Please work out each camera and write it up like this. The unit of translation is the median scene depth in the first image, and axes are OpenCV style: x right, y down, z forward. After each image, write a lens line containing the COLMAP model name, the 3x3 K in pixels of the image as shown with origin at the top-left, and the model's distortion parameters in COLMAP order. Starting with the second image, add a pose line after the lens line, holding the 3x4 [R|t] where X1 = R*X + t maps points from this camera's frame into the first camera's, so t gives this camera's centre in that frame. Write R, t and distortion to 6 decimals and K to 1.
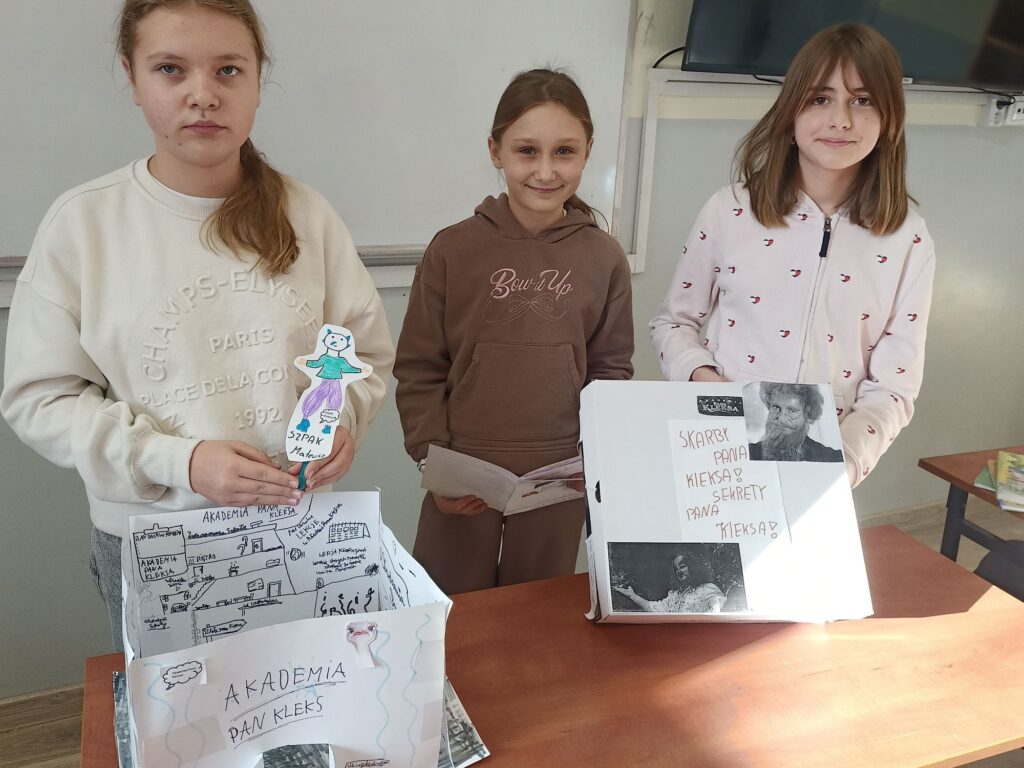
lens RADIAL K [[818.1, 0, 500.1], [0, 818.1, 385.0], [0, 0, 1]] dist [0.092273, -0.007481]
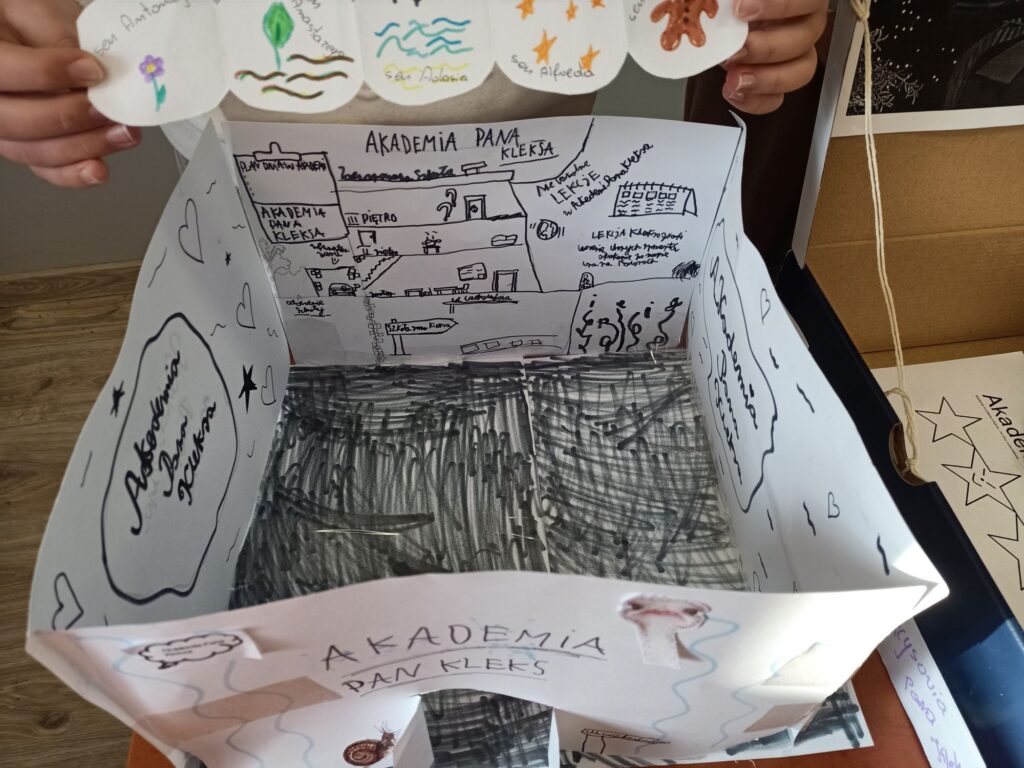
lens RADIAL K [[818.1, 0, 500.1], [0, 818.1, 385.0], [0, 0, 1]] dist [0.092273, -0.007481]
pose [[0.935063, 0.239529, -0.261310, -0.122836], [-0.074087, 0.852936, 0.516732, 0.026787], [0.346653, -0.463818, 0.815295, 0.547299]]
